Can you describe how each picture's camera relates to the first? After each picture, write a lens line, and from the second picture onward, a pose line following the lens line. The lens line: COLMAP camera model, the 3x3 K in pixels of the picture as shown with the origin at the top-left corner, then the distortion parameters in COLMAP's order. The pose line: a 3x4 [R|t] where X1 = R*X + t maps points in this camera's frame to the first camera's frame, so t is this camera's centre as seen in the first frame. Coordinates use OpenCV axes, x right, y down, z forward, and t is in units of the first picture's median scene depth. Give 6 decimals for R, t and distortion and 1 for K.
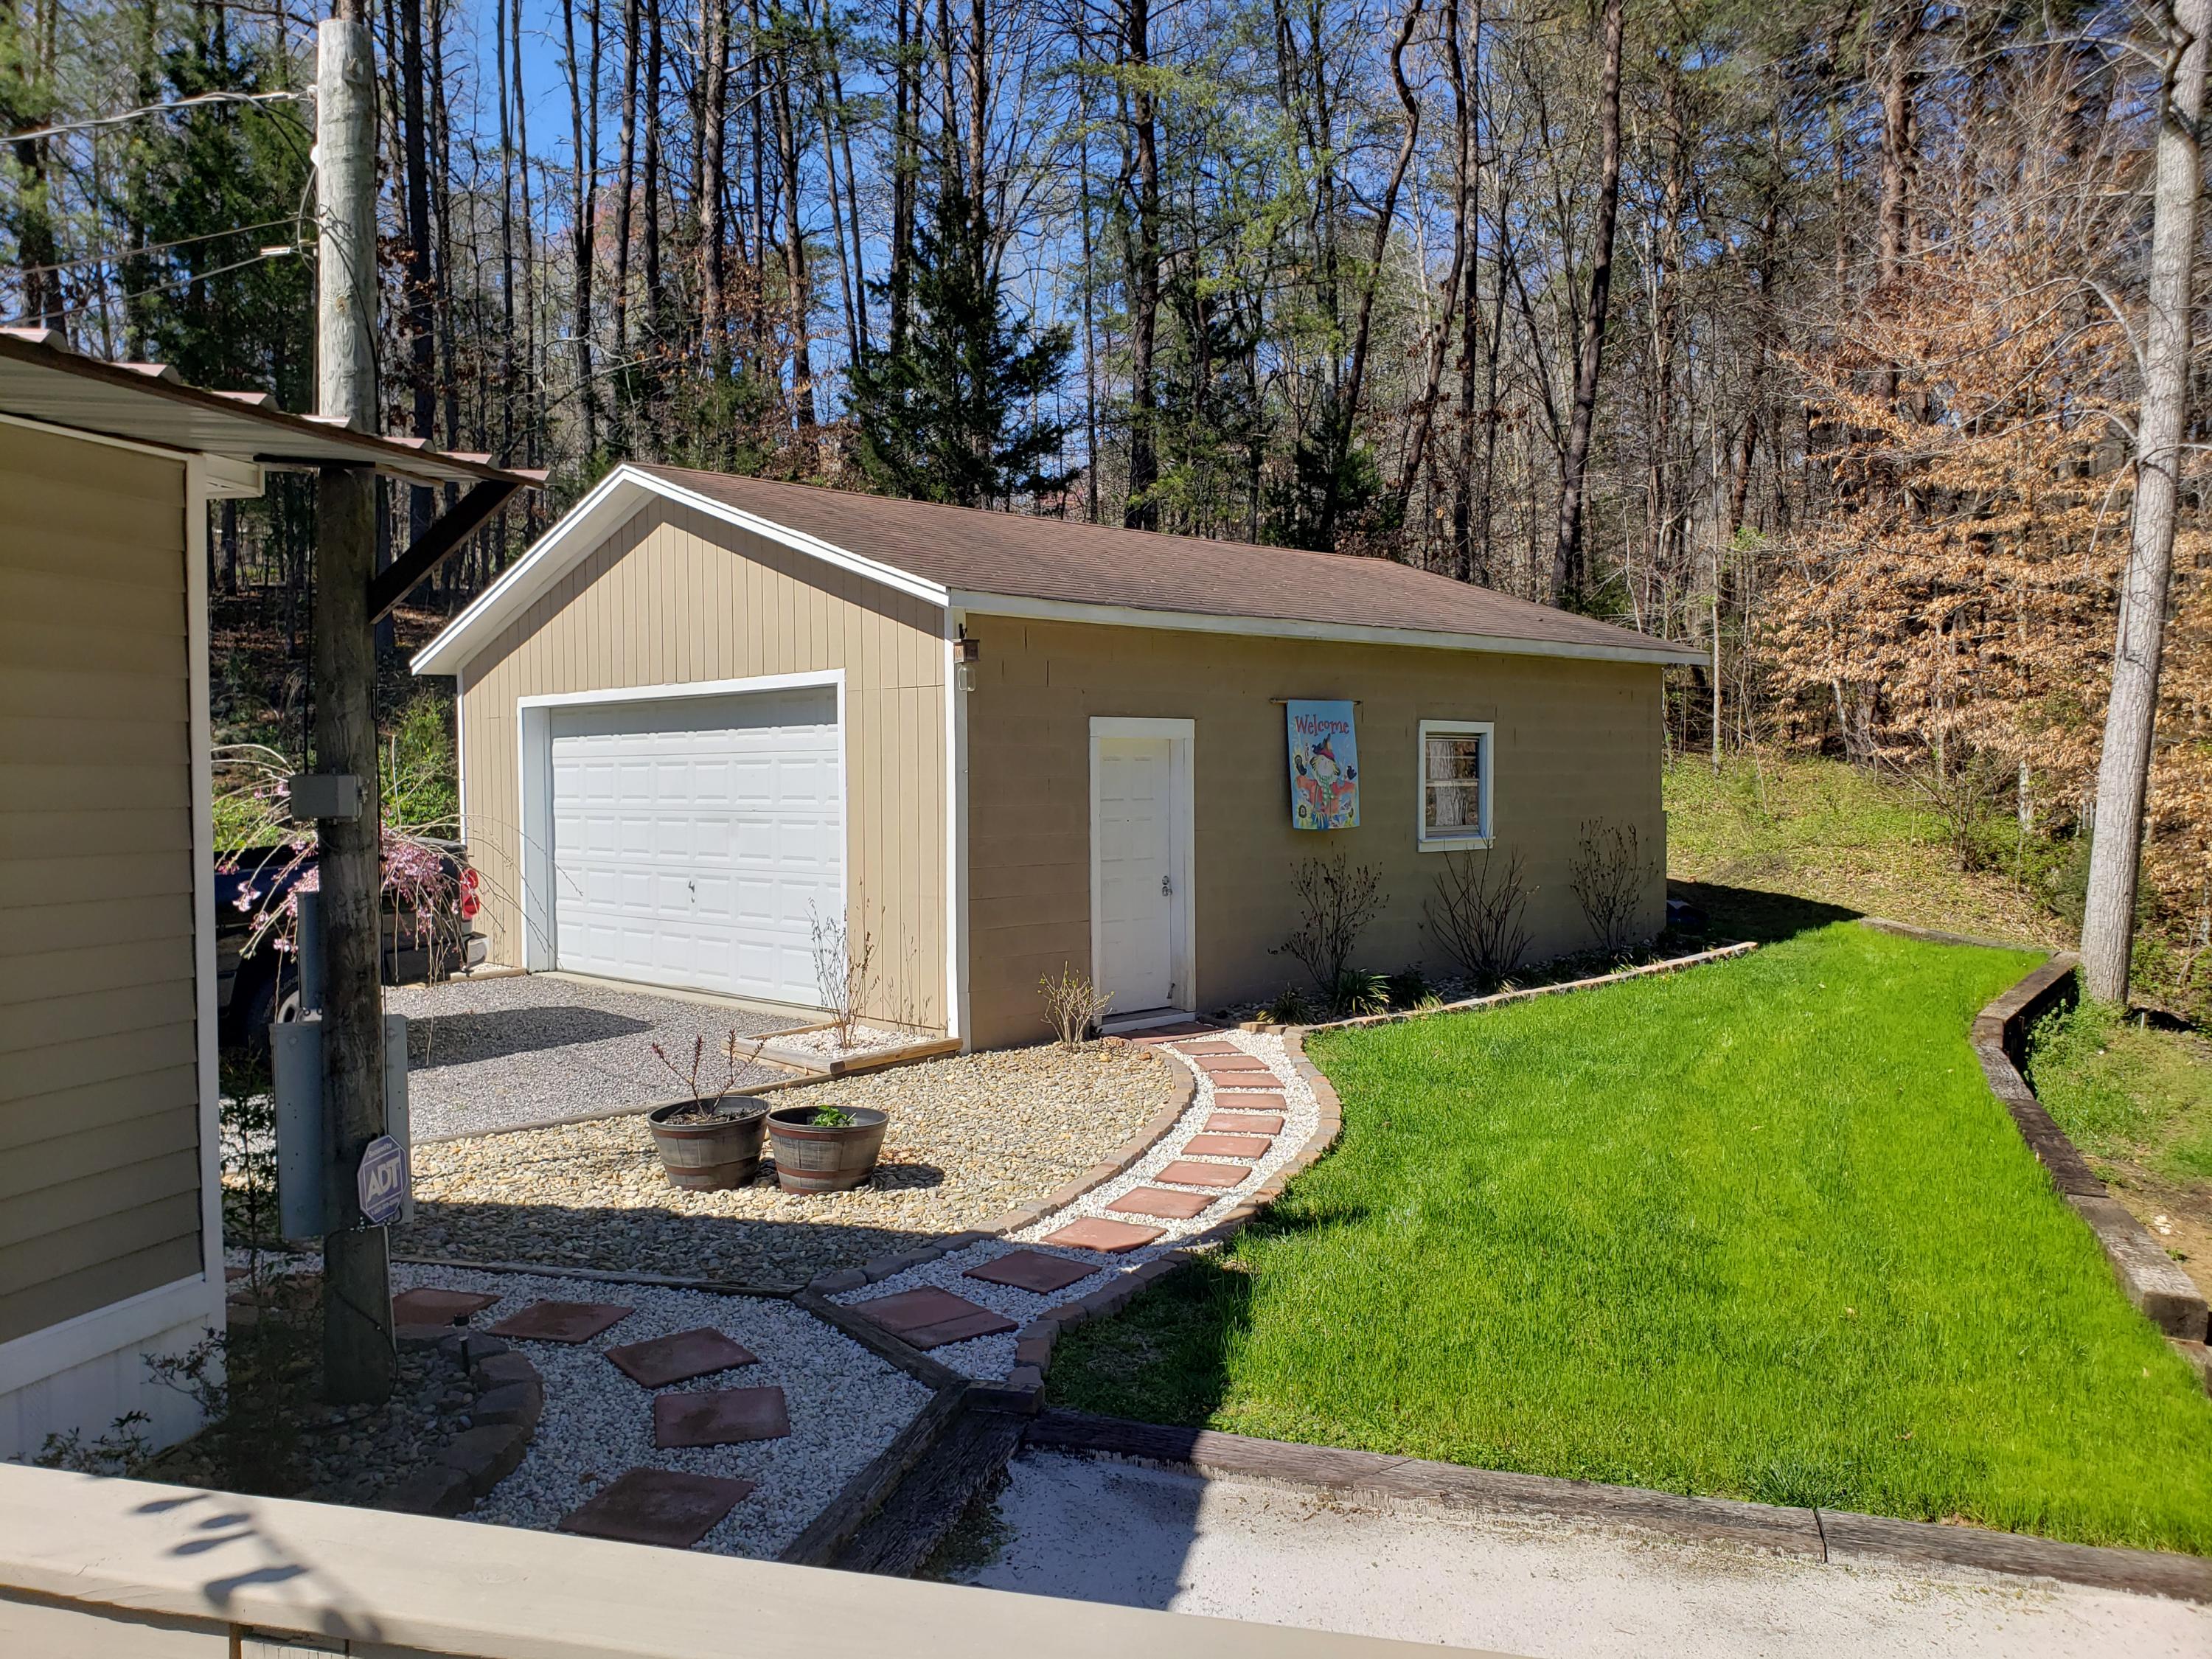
lens RADIAL K [[1686.6, 0, 1056.2], [0, 1686.6, 833.0], [0, 0, 1]] dist [-0.004763, -0.004629]
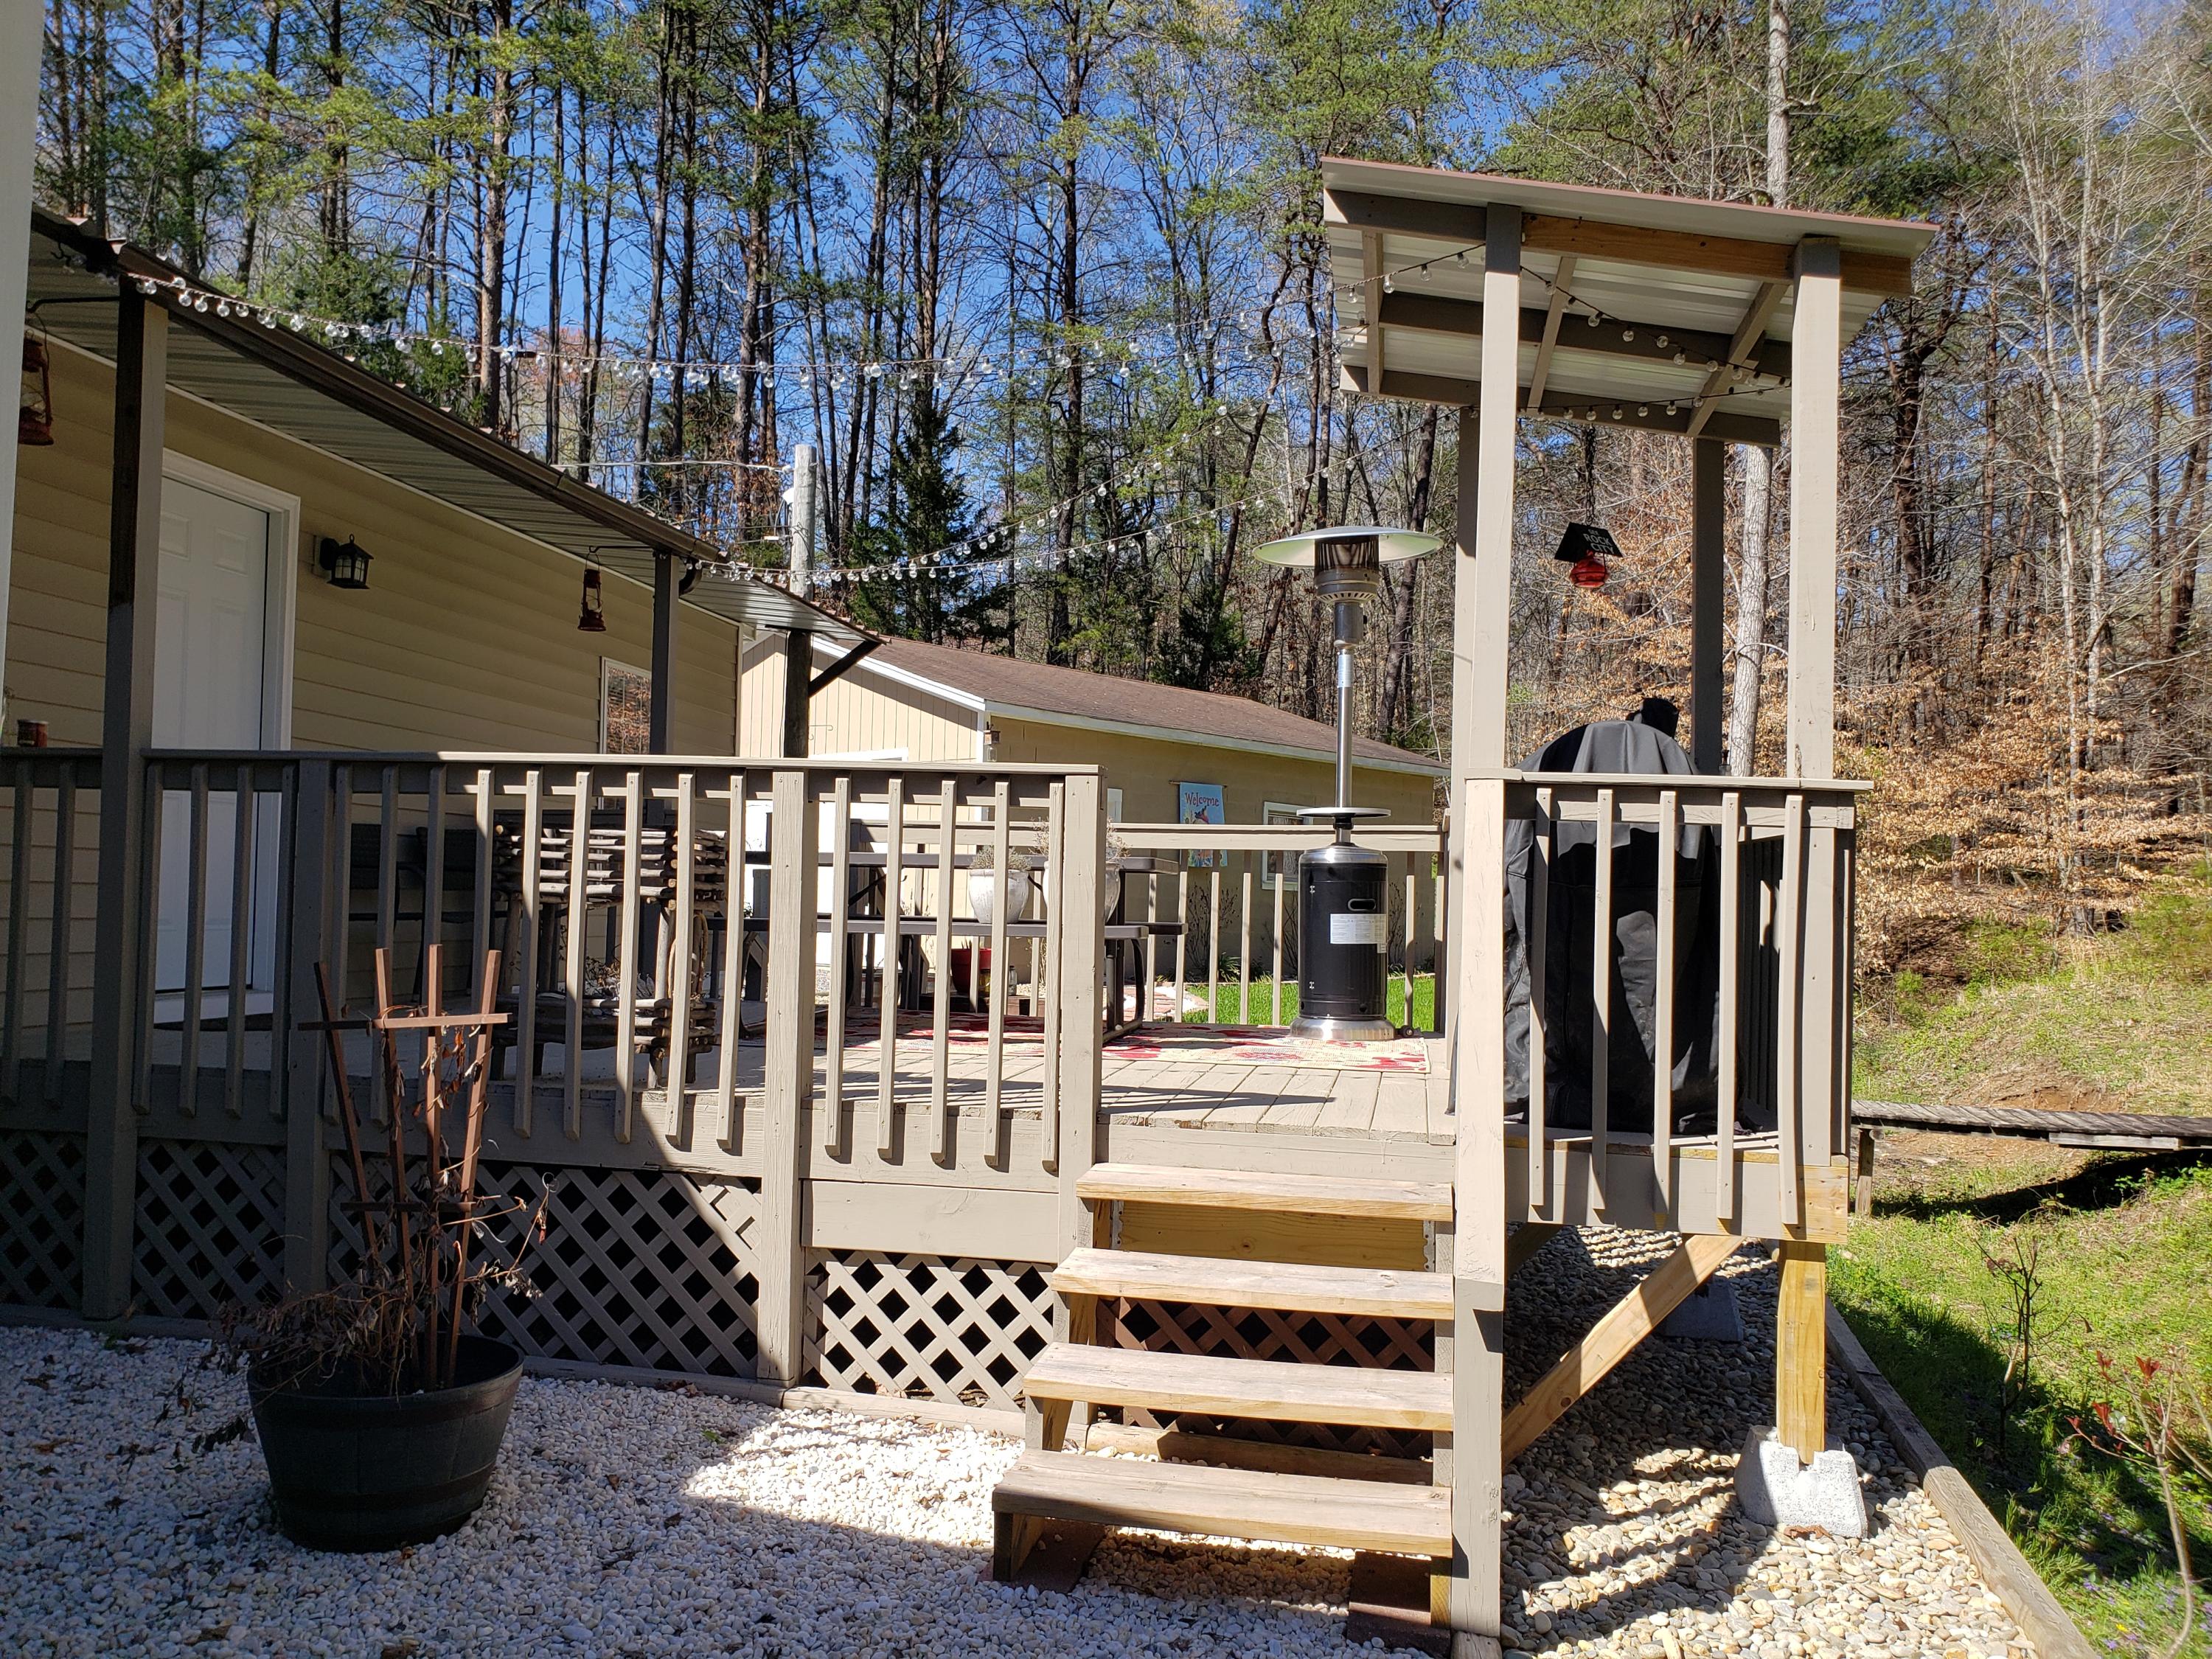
lens RADIAL K [[1727.6, 0, 1070.0], [0, 1727.6, 767.0], [0, 0, 1]] dist [0.026343, 0.006272]
pose [[0.995764, 0.039692, 0.082936, -0.047634], [-0.029576, 0.992355, -0.119817, 0.050922], [-0.087058, 0.116857, 0.989326, -0.286698]]
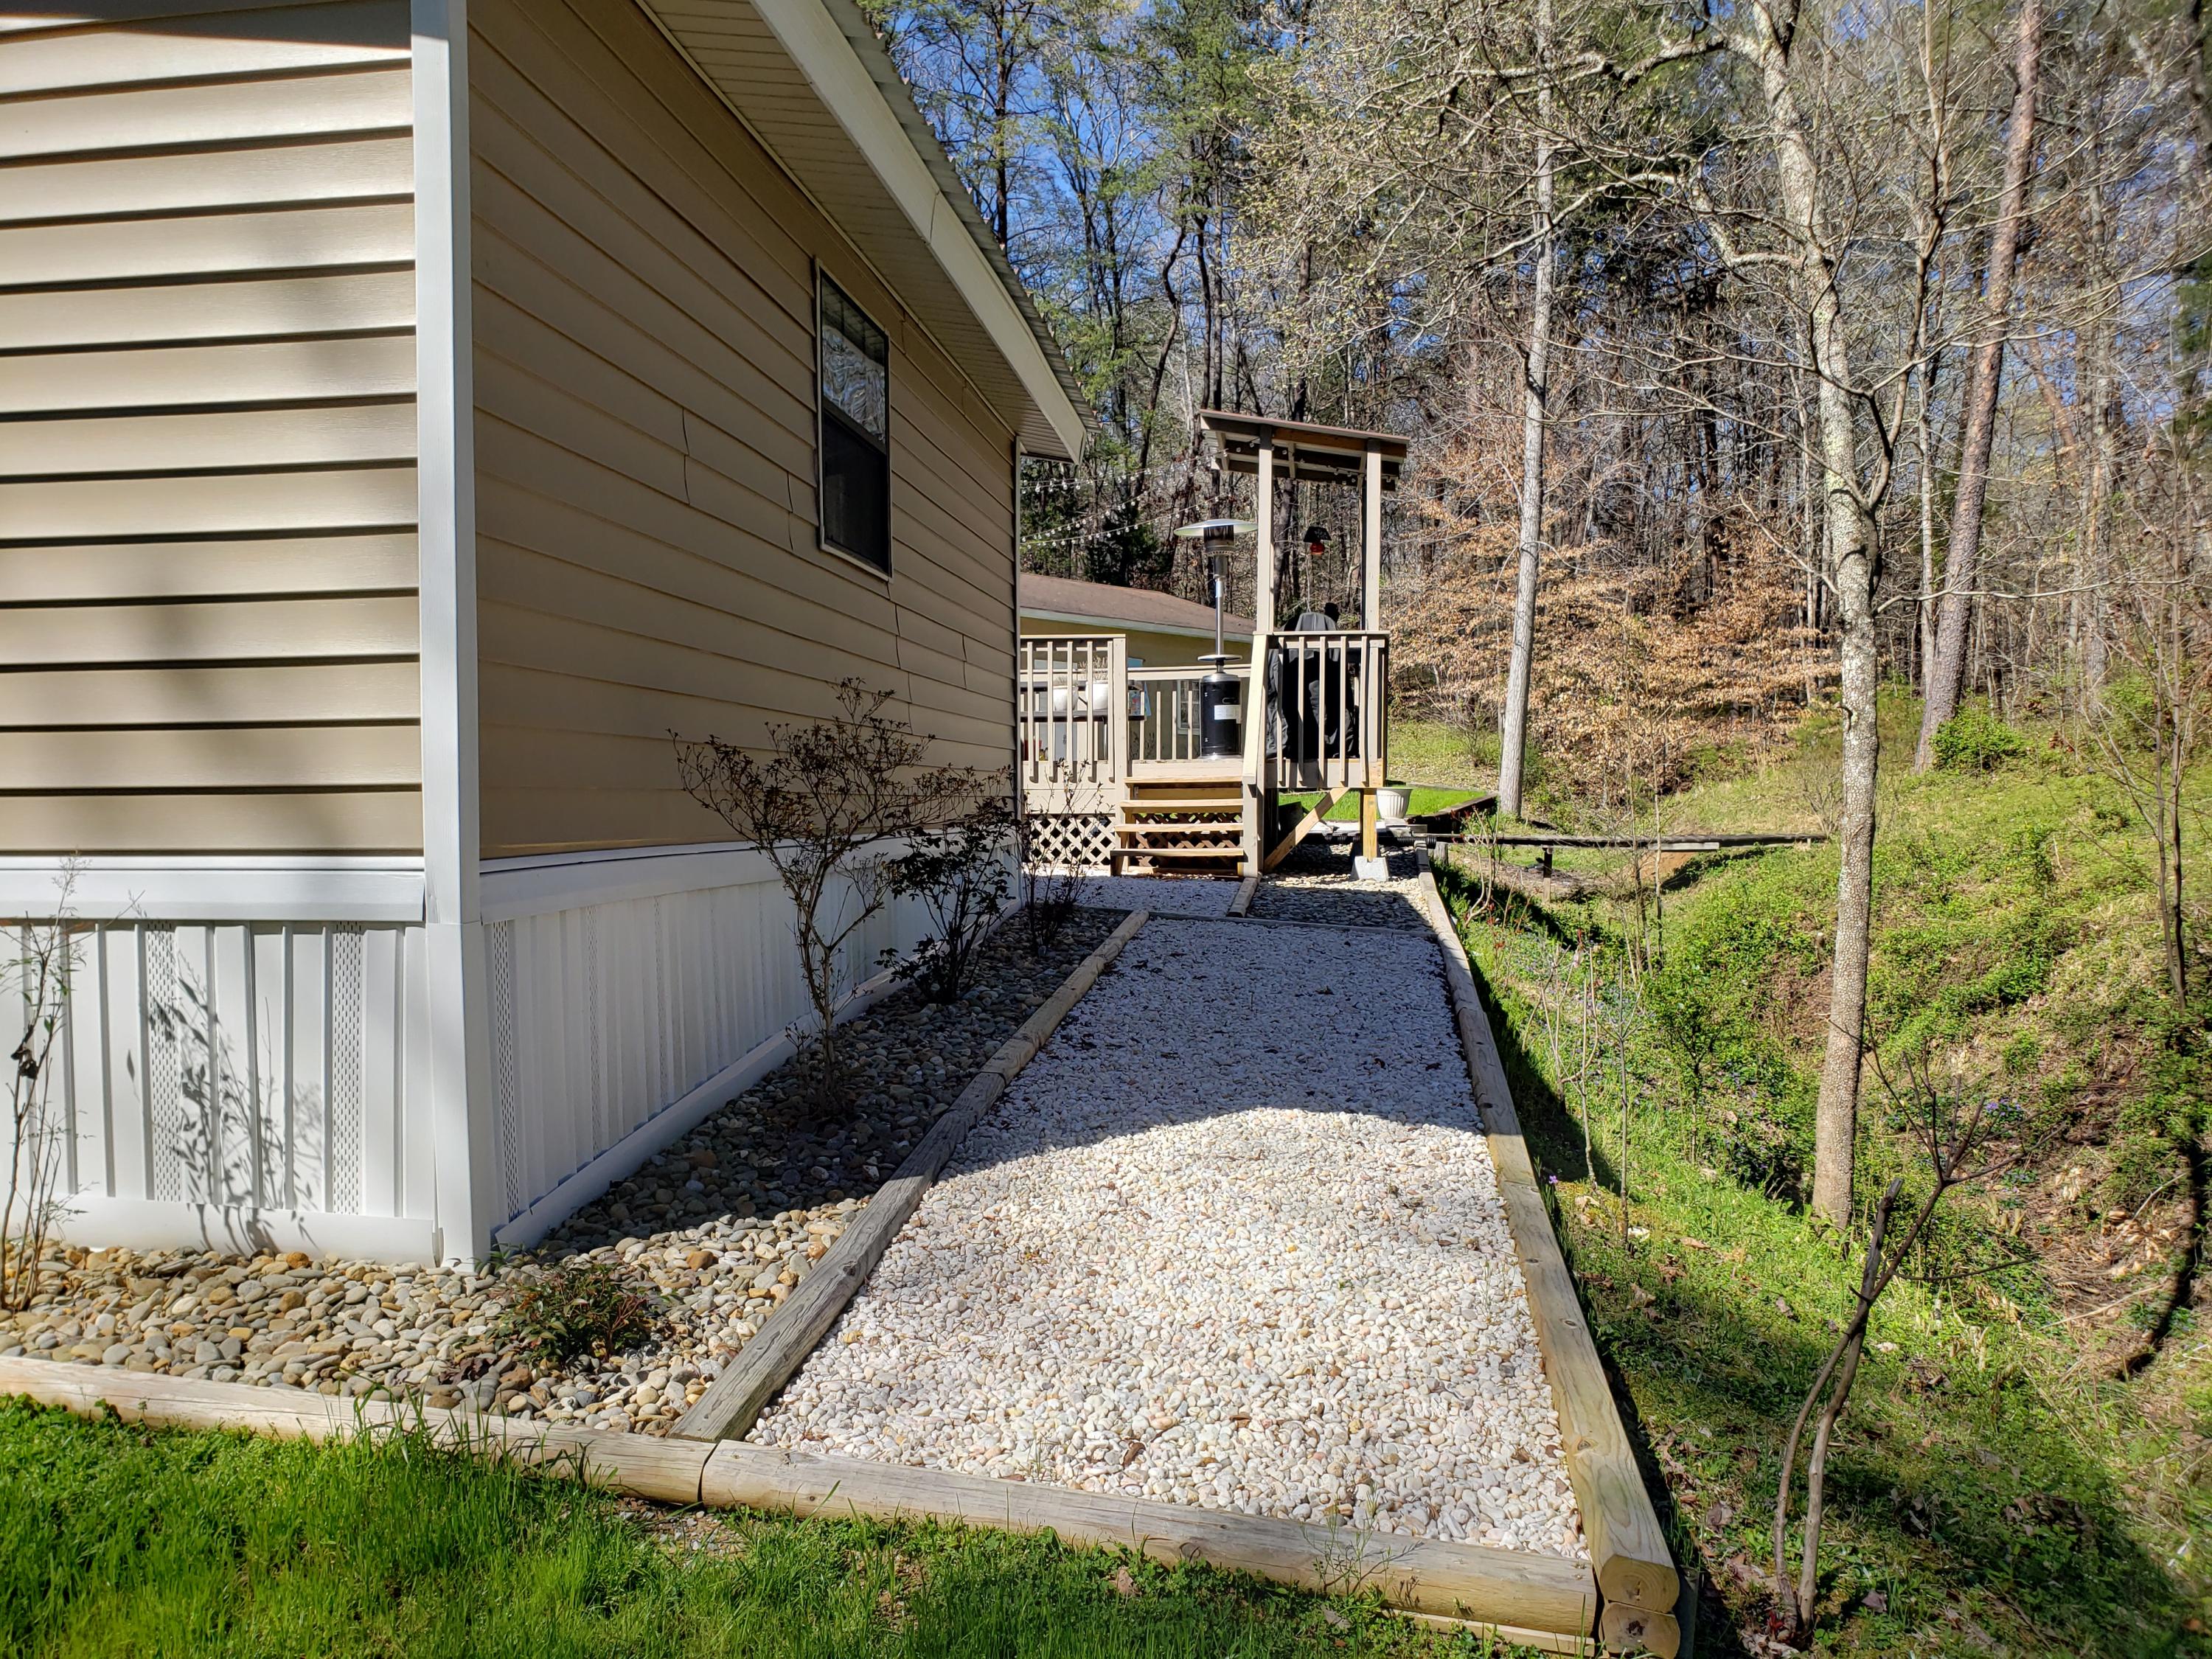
lens RADIAL K [[1686.6, 0, 1056.2], [0, 1686.6, 833.0], [0, 0, 1]] dist [-0.004763, -0.004629]
pose [[0.991934, -0.006401, 0.126594, -0.108076], [0.008513, 0.999833, -0.016146, 0.091846], [-0.126469, 0.017093, 0.991823, -0.572937]]
